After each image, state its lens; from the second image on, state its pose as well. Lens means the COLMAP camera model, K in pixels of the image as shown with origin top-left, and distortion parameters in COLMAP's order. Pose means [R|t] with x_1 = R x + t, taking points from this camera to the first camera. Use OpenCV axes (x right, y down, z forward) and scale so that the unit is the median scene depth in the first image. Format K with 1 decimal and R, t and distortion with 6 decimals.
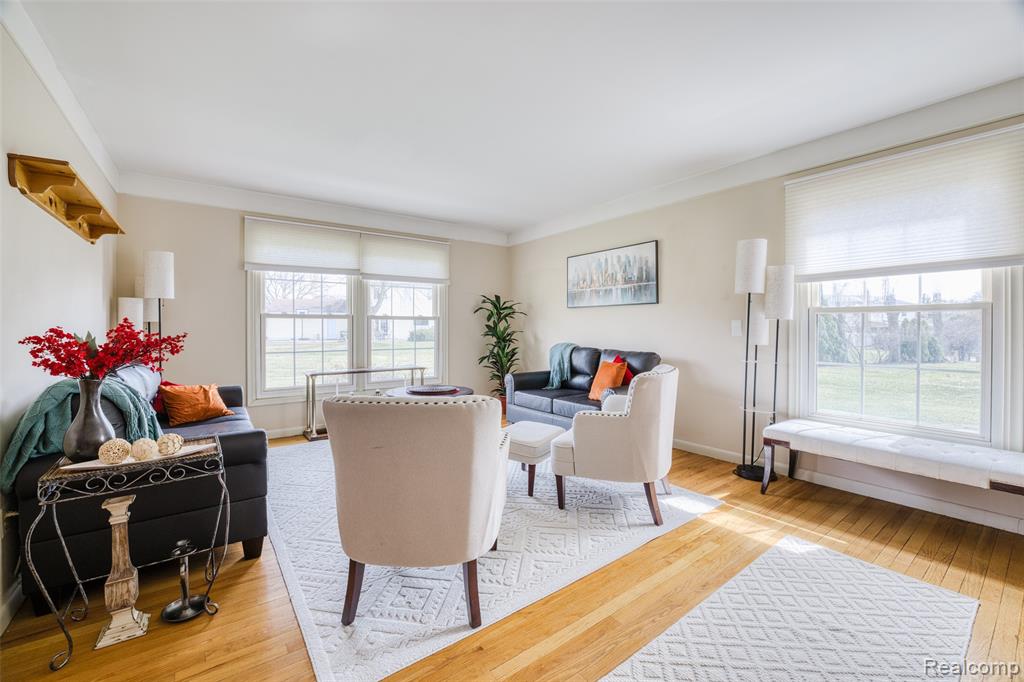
lens RADIAL K [[416.4, 0, 501.6], [0, 416.4, 338.6], [0, 0, 1]] dist [-0.024541, 0.000375]
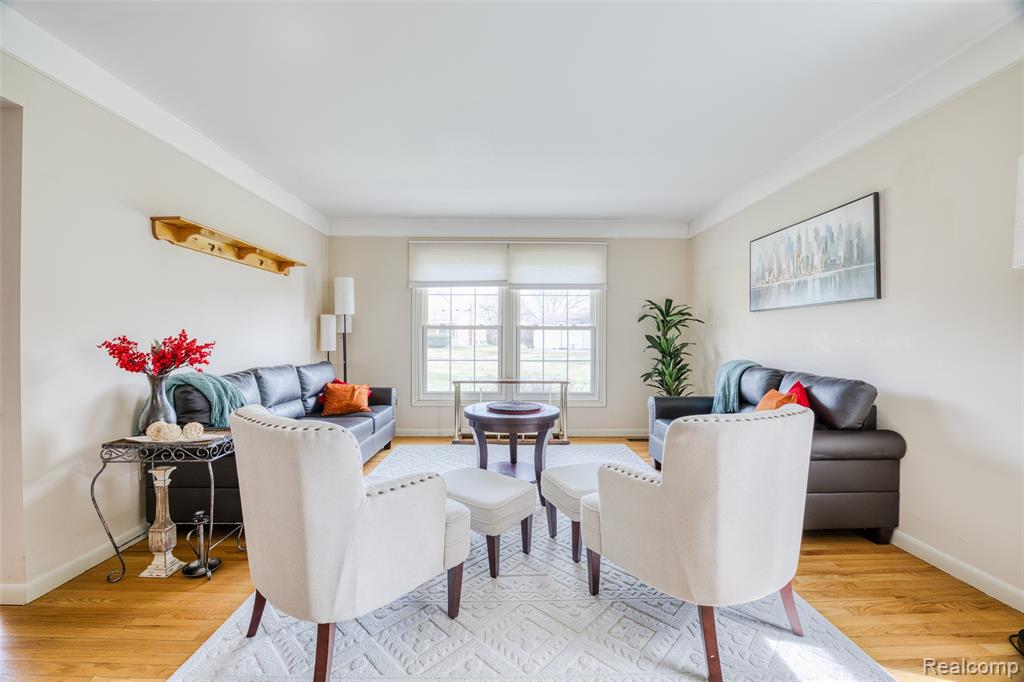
lens RADIAL K [[409.6, 0, 511.6], [0, 409.6, 344.3], [0, 0, 1]] dist [-0.025711, 0.000284]
pose [[0.815443, 0.011371, -0.578726, 0.259613], [-0.018584, 0.999806, -0.006541, -0.005163], [0.578539, 0.016088, 0.815496, 0.214065]]
